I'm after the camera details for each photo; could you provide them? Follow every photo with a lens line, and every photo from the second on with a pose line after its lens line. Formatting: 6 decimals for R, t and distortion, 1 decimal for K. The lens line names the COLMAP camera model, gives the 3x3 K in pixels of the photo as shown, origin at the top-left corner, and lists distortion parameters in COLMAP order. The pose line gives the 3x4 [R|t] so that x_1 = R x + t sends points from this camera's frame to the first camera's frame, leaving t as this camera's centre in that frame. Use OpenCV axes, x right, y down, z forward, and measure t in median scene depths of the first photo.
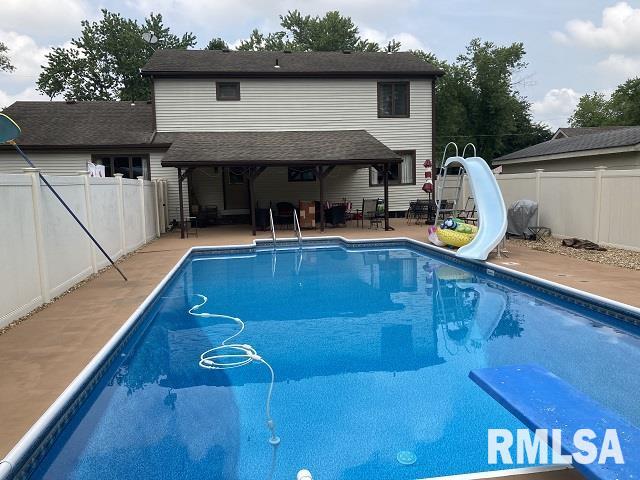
lens RADIAL K [[532.4, 0, 319.4], [0, 532.4, 240.2], [0, 0, 1]] dist [0.010937, 0.005357]
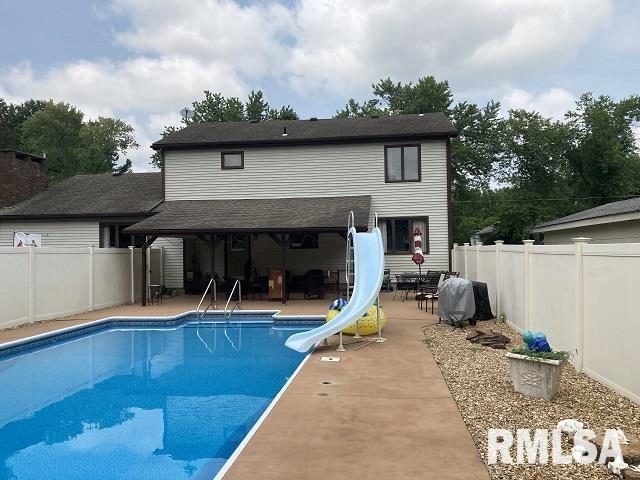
lens RADIAL K [[532.4, 0, 319.8], [0, 532.4, 238.7], [0, 0, 1]] dist [0.010937, 0.005357]
pose [[0.961776, 0.008162, -0.273715, 0.124778], [-0.040769, 0.992684, -0.113651, -0.009890], [0.270785, 0.120466, 0.955073, 0.040897]]
